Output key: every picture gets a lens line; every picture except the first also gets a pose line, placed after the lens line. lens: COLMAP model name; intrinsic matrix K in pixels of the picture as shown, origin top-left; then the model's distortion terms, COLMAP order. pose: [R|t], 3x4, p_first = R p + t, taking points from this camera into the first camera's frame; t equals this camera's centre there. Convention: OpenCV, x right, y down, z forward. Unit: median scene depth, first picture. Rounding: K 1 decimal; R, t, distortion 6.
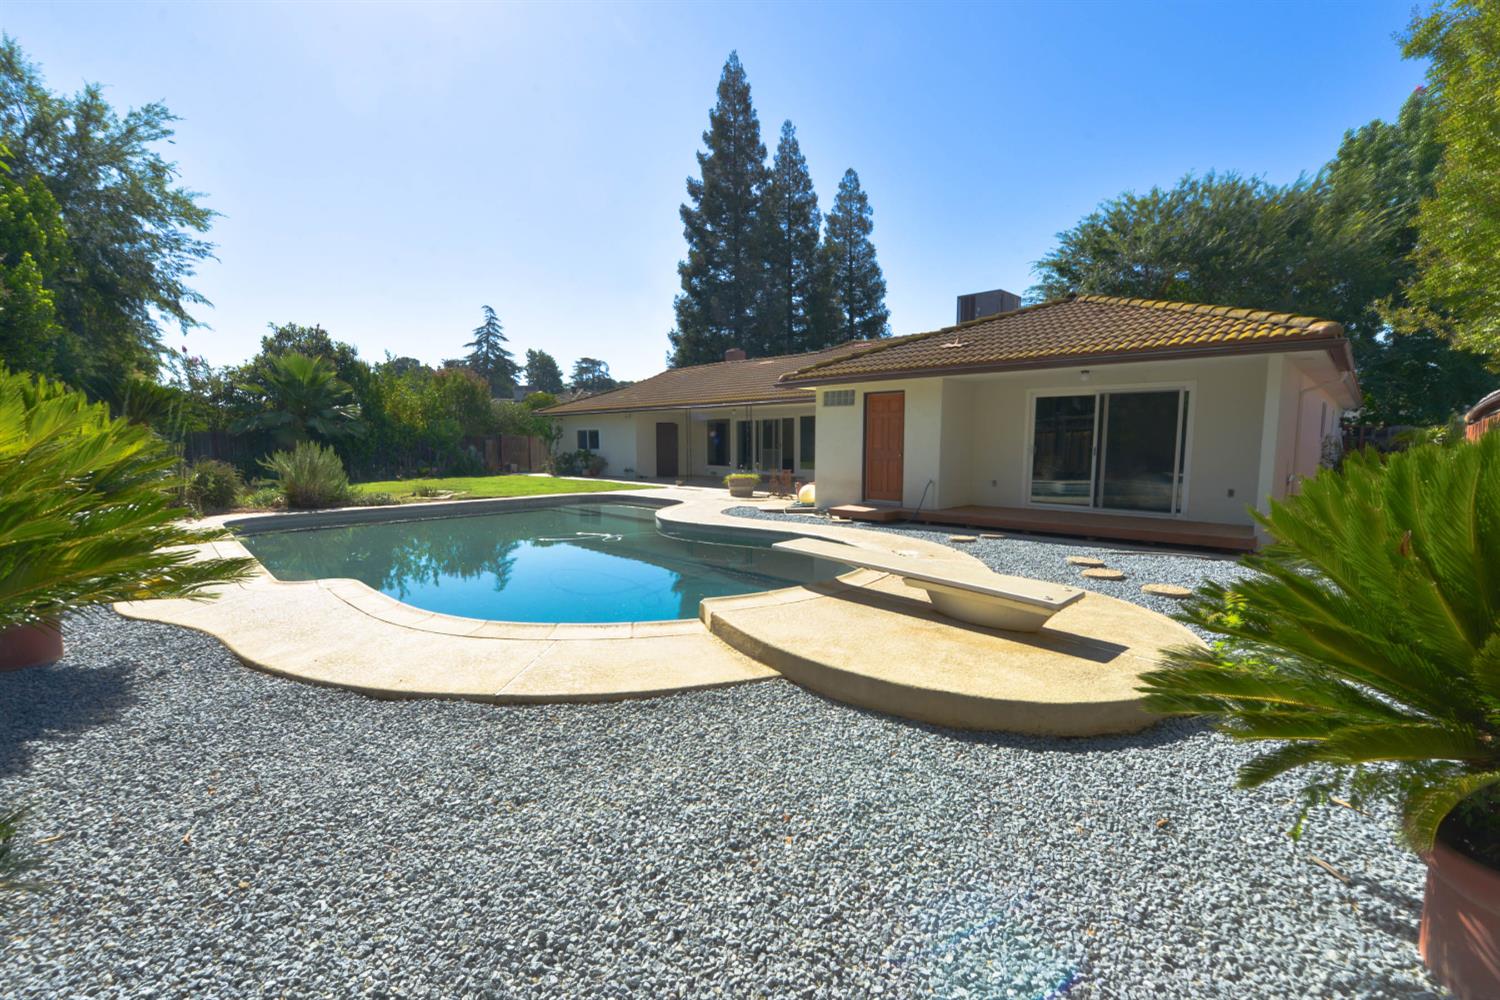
lens RADIAL K [[638.8, 0, 747.6], [0, 638.8, 503.6], [0, 0, 1]] dist [-0.017564, -0.000495]
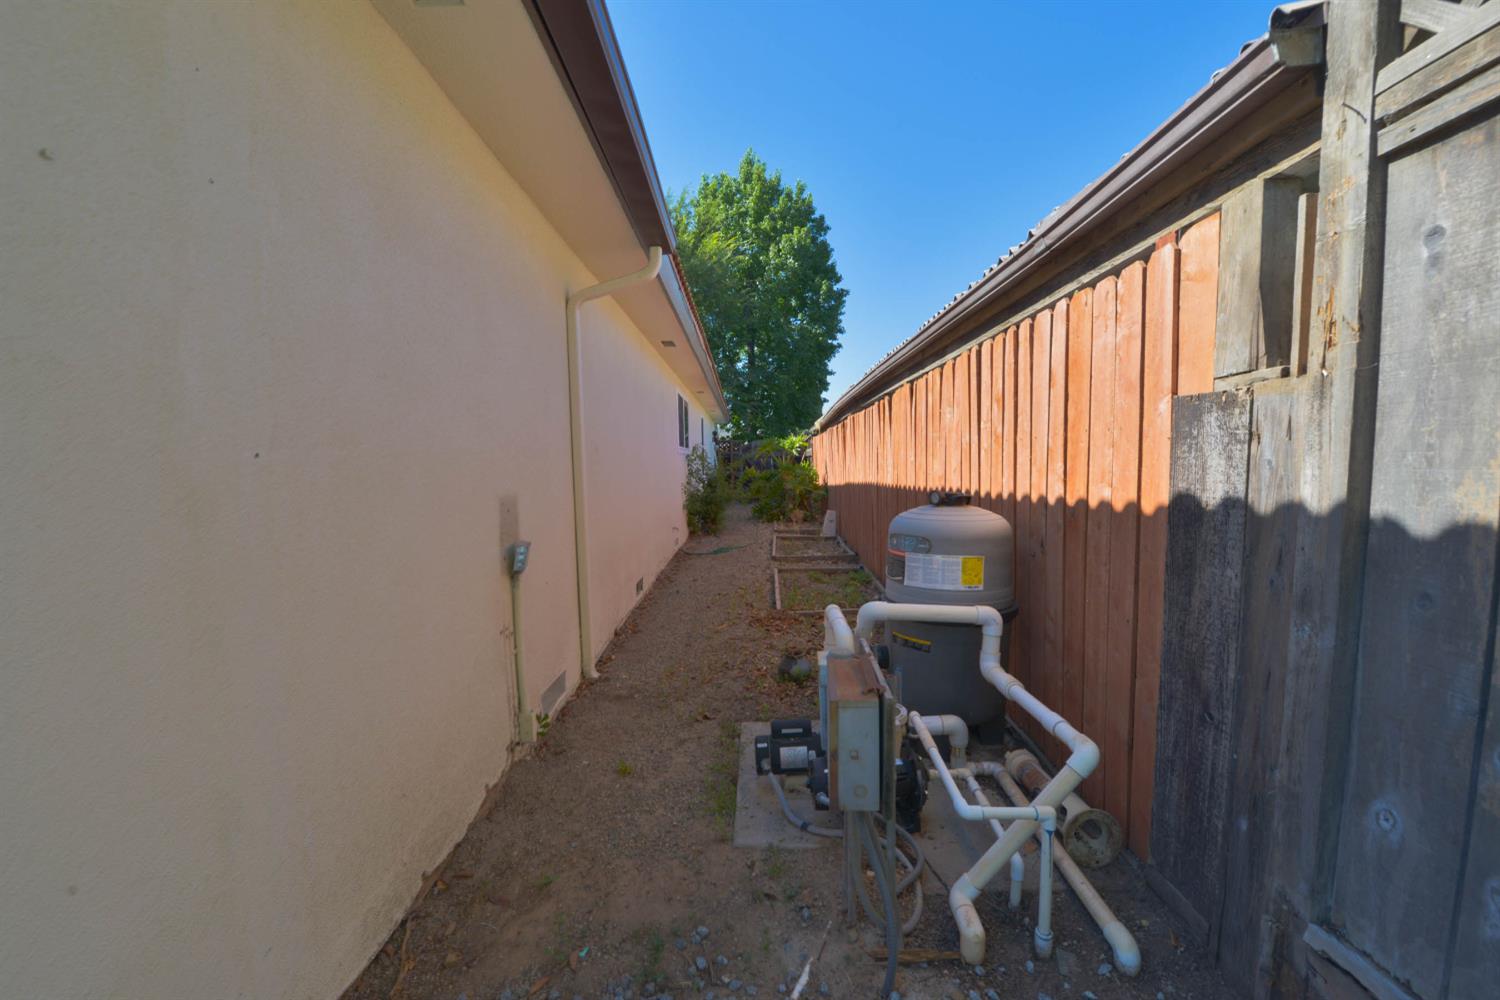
lens RADIAL K [[607.7, 0, 757.7], [0, 607.7, 506.0], [0, 0, 1]] dist [-0.009231, -0.003922]
pose [[0.691494, -0.057219, 0.720113, 0.234124], [0.079293, 0.996847, 0.003066, -0.017379], [-0.718017, 0.054979, 0.693850, 0.231988]]
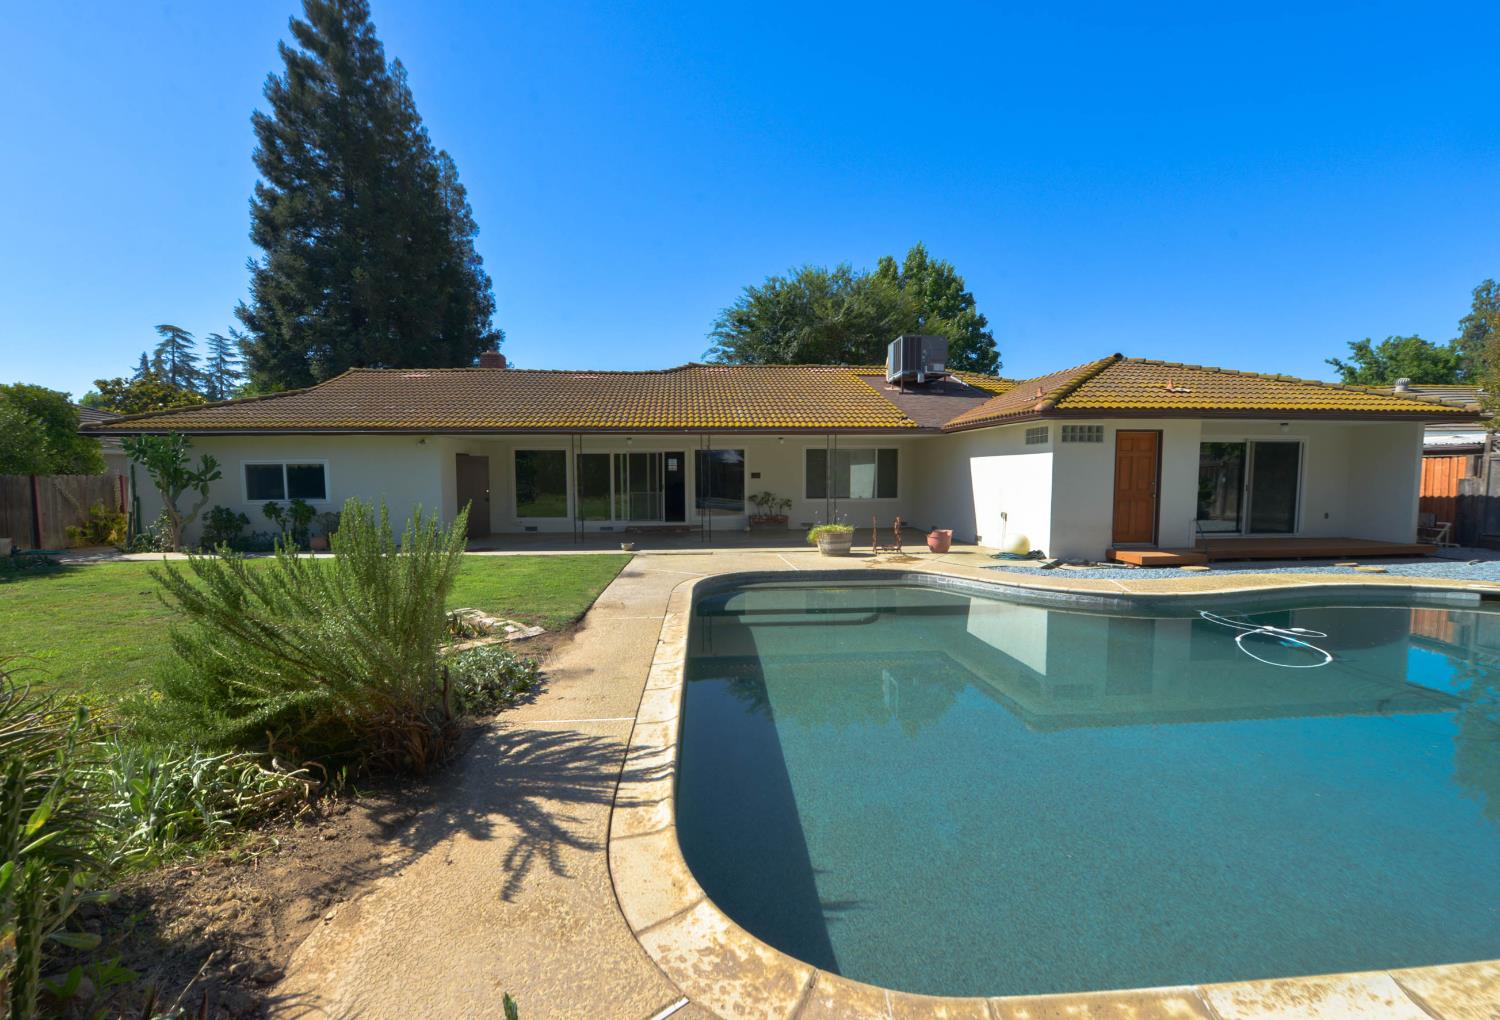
lens RADIAL K [[629.4, 0, 730.2], [0, 629.4, 518.8], [0, 0, 1]] dist [-0.017719, -0.000724]
pose [[0.657092, -0.054875, 0.751810, -0.369663], [0.079278, 0.996846, 0.003470, -0.038320], [-0.749630, 0.057322, 0.659370, 0.345691]]
